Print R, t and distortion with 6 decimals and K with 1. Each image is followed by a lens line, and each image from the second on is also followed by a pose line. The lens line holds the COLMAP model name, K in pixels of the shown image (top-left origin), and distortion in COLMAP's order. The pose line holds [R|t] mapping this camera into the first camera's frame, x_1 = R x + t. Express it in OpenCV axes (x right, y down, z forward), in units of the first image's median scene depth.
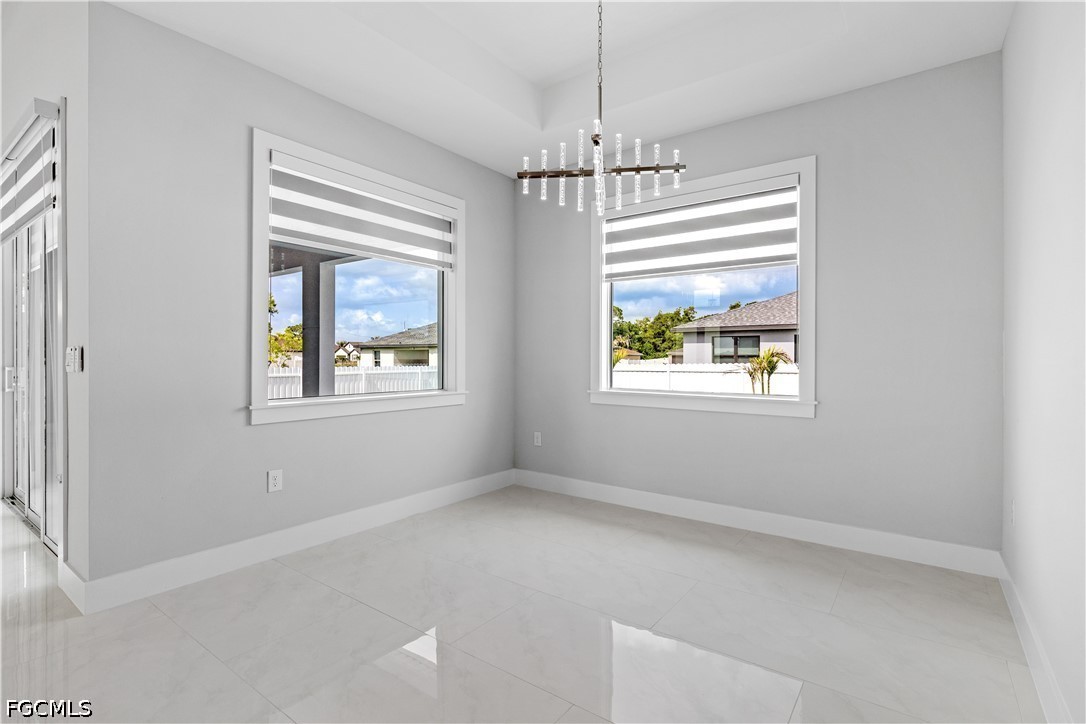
lens RADIAL K [[512.8, 0, 546.6], [0, 512.8, 359.7], [0, 0, 1]] dist [-0.000090, 0.000193]
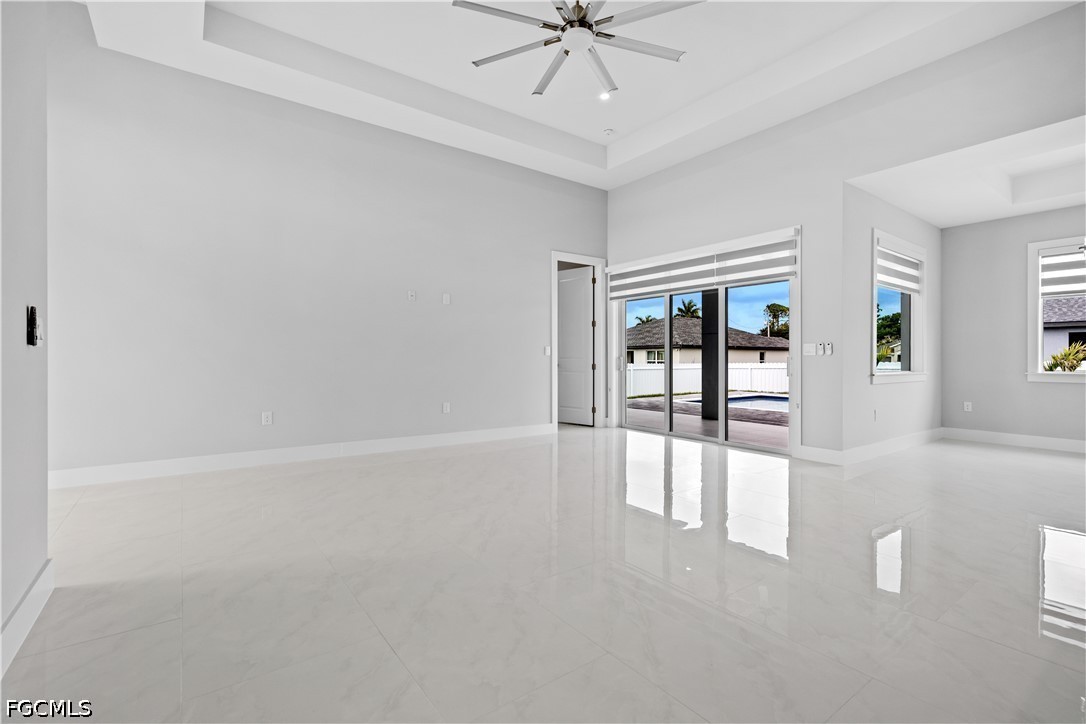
lens RADIAL K [[489.1, 0, 543.2], [0, 489.1, 359.1], [0, 0, 1]] dist [0.001655, -0.000331]
pose [[0.954971, 0.000946, -0.296697, -0.801830], [-0.002159, 0.999991, -0.003760, 0.028945], [0.296691, 0.004232, 0.954964, -0.727438]]
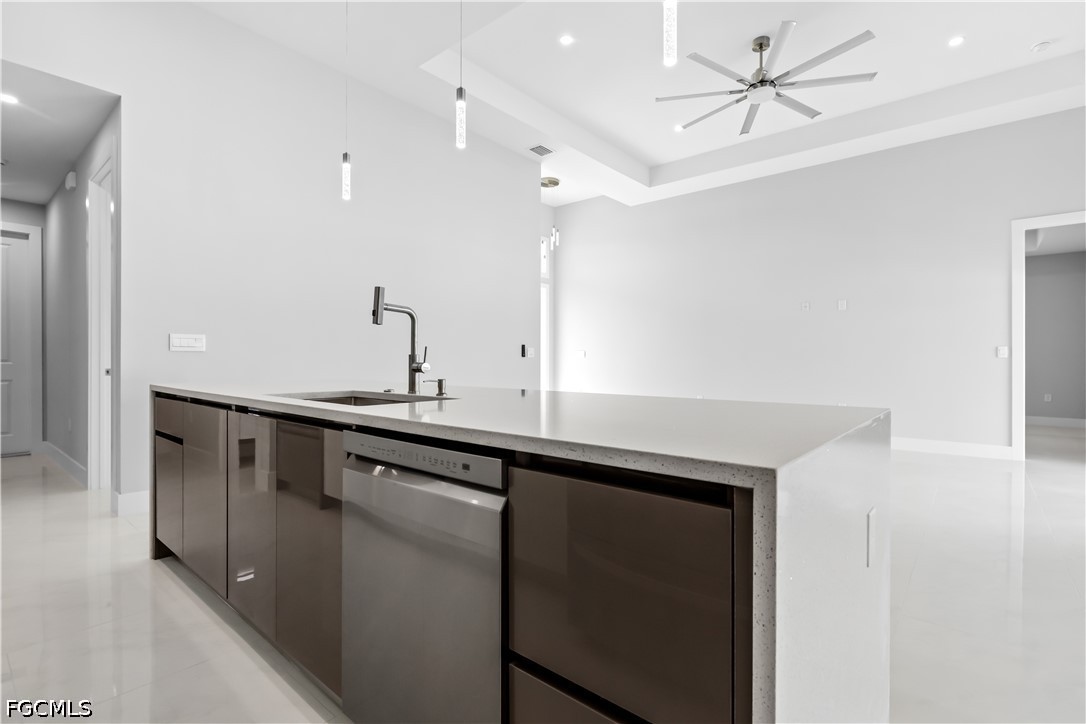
lens RADIAL K [[512.8, 0, 546.6], [0, 512.8, 359.7], [0, 0, 1]] dist [-0.000090, 0.000193]
pose [[-0.066436, -0.002458, -0.997788, 0.098169], [-0.006061, 0.999980, -0.002060, 0.026353], [0.997772, 0.005911, -0.066449, -0.268220]]
